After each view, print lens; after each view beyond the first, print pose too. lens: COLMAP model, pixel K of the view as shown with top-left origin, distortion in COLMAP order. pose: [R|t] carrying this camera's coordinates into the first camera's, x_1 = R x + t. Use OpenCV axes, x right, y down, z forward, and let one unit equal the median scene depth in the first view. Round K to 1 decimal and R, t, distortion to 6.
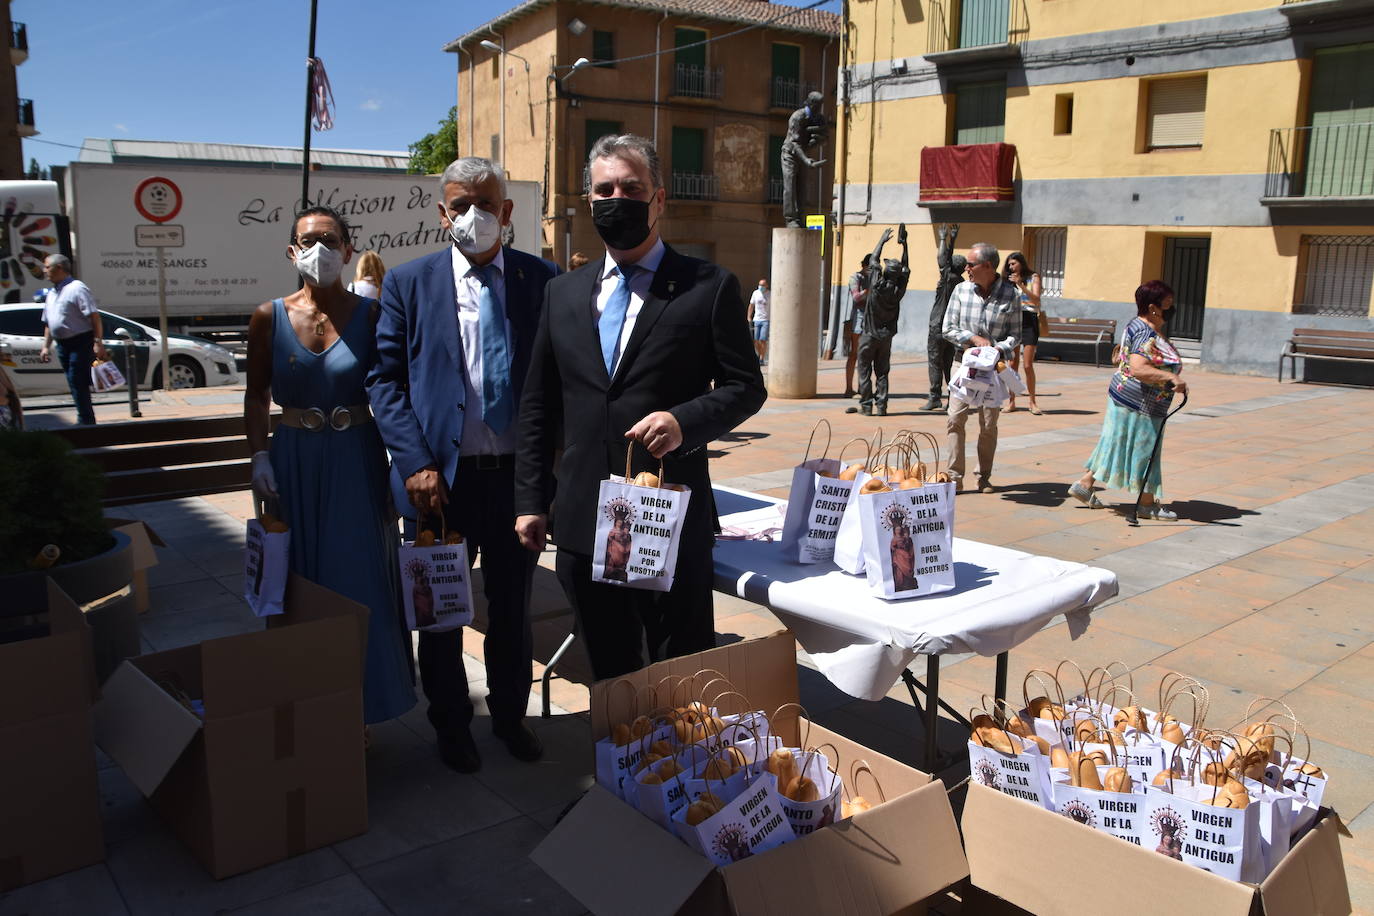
lens RADIAL K [[1064.1, 0, 687.0], [0, 1064.1, 458.0], [0, 0, 1]] dist [-0.167712, 0.119168]
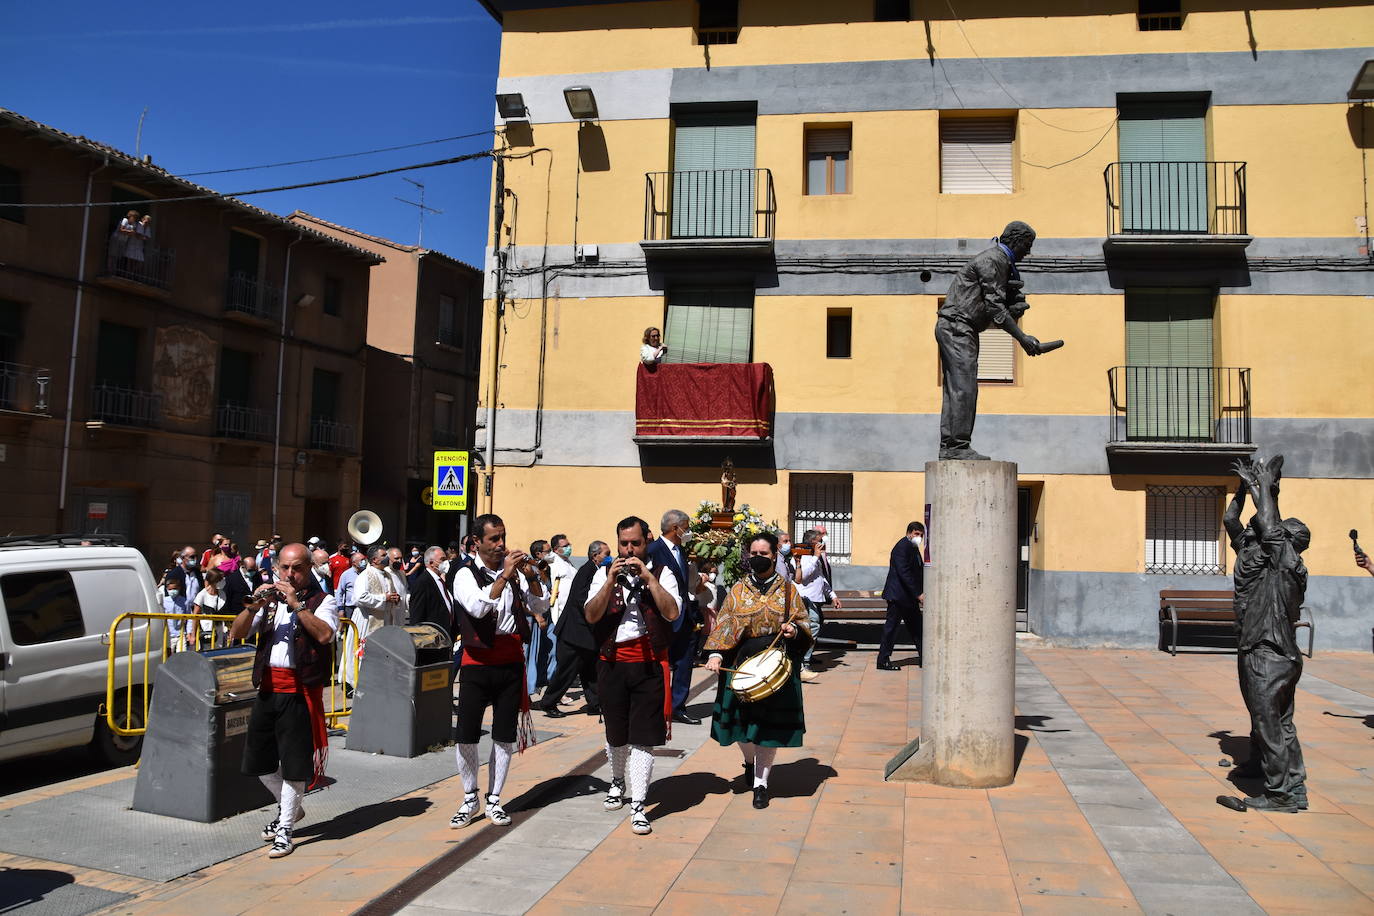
lens RADIAL K [[1064.1, 0, 687.0], [0, 1064.1, 458.0], [0, 0, 1]] dist [-0.167712, 0.119168]
pose [[0.776746, 0.042556, 0.628375, -0.197171], [0.106354, 0.974524, -0.197465, -0.076565], [-0.620769, 0.220210, 0.752431, 0.401878]]
